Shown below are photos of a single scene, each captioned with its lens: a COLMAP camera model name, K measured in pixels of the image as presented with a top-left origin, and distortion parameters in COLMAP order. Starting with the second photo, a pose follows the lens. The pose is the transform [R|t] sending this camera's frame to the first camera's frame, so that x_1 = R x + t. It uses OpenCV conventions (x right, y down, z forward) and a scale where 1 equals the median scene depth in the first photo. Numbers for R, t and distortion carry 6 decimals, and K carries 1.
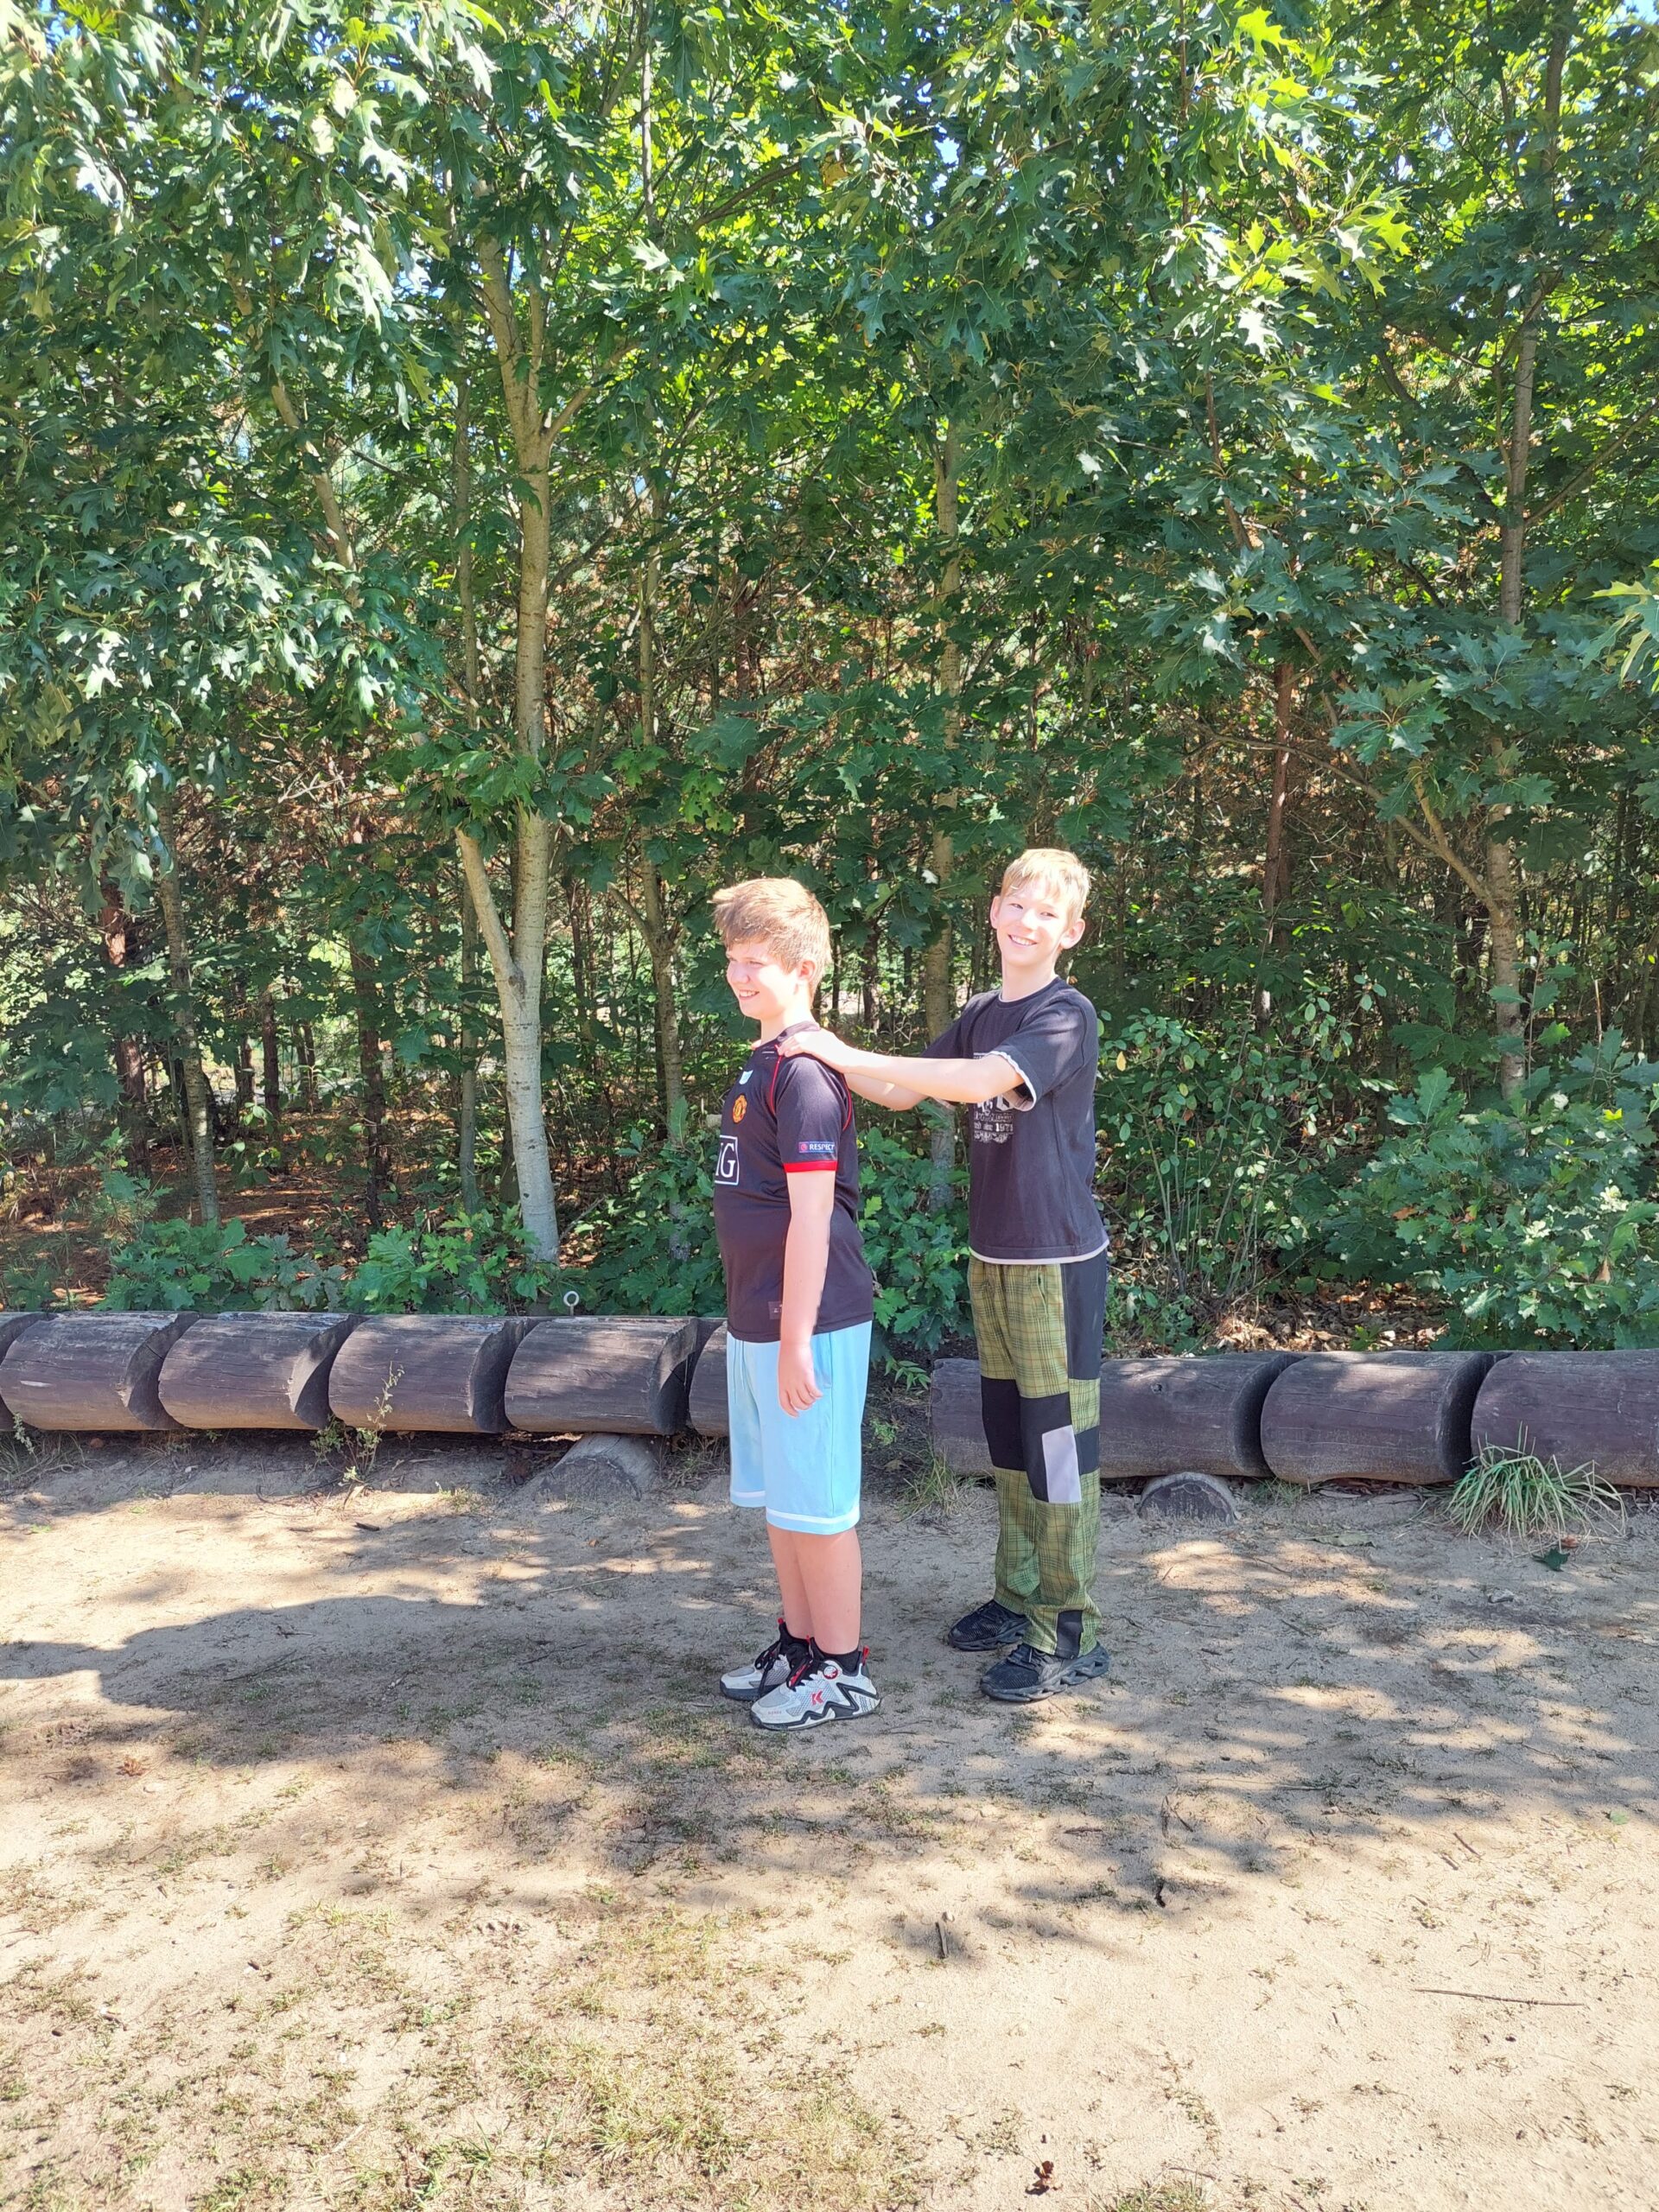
lens RADIAL K [[1552.2, 0, 864.1], [0, 1552.2, 1118.0], [0, 0, 1]] dist [0.022261, -0.024279]
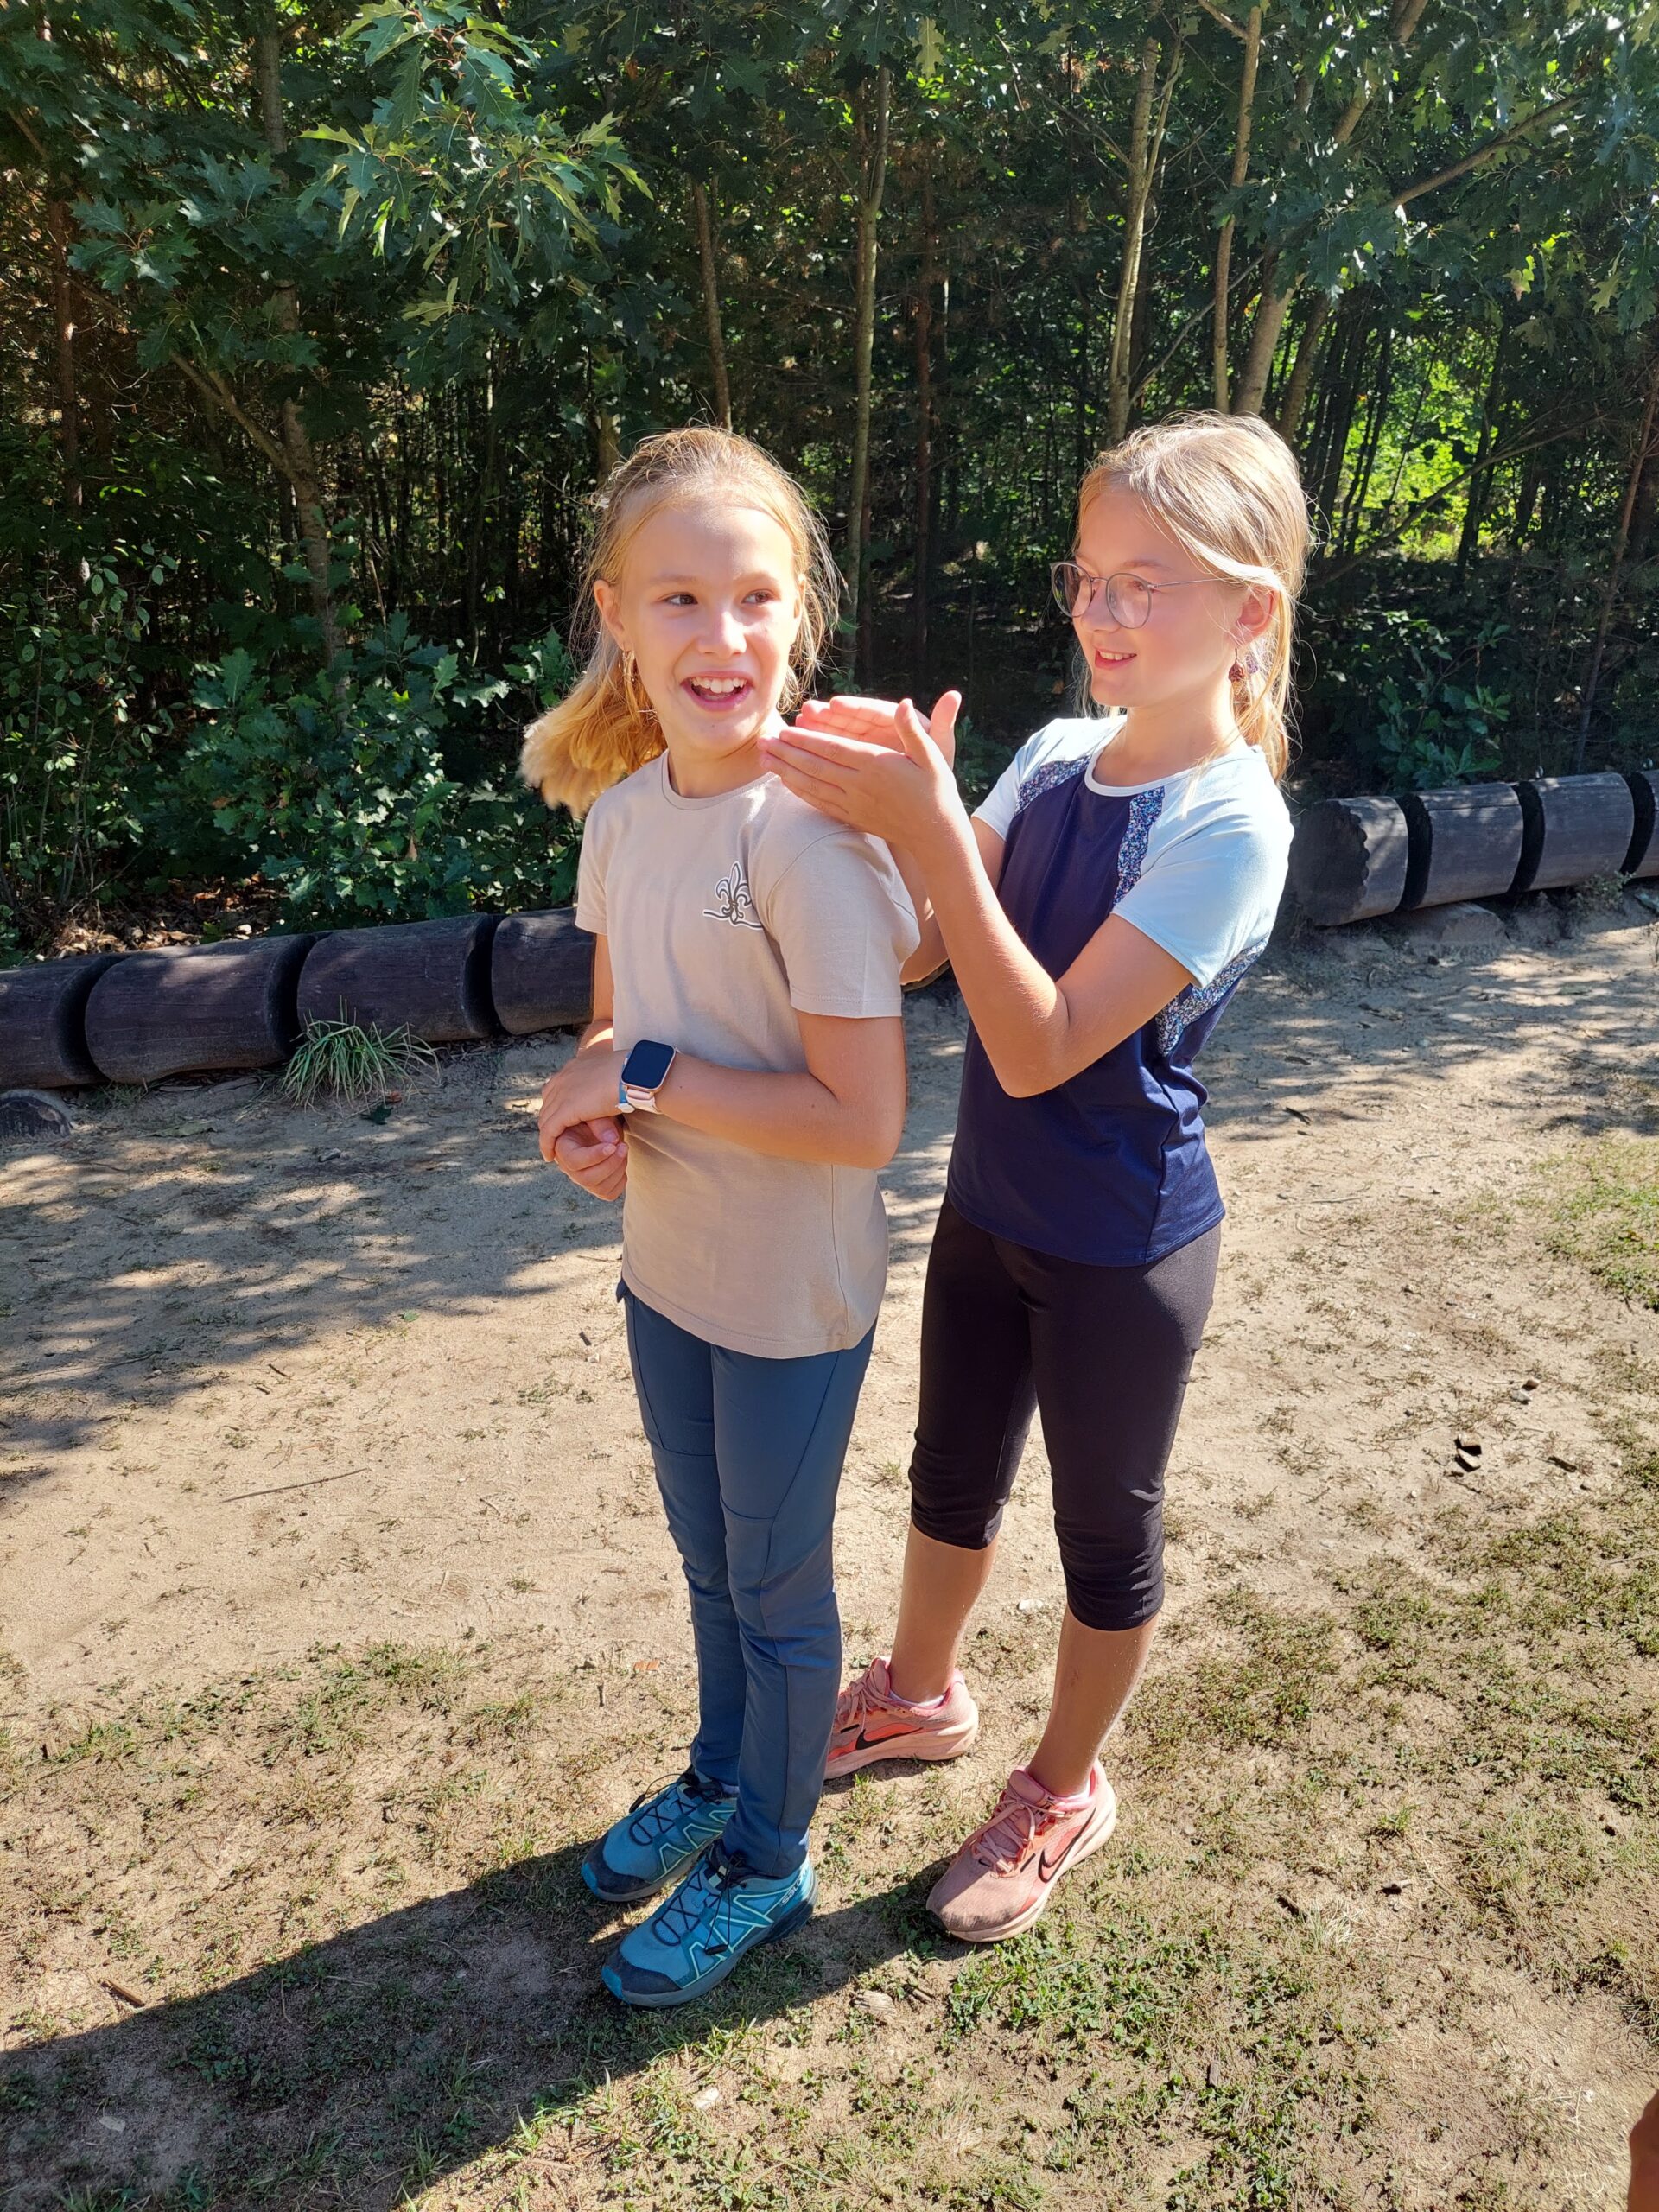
lens RADIAL K [[1552.2, 0, 864.1], [0, 1552.2, 1118.0], [0, 0, 1]] dist [0.022261, -0.024279]
pose [[0.802218, -0.159203, 0.575413, 0.083440], [0.010863, 0.967524, 0.252545, 0.011129], [-0.596932, -0.196346, 0.777895, -0.059845]]
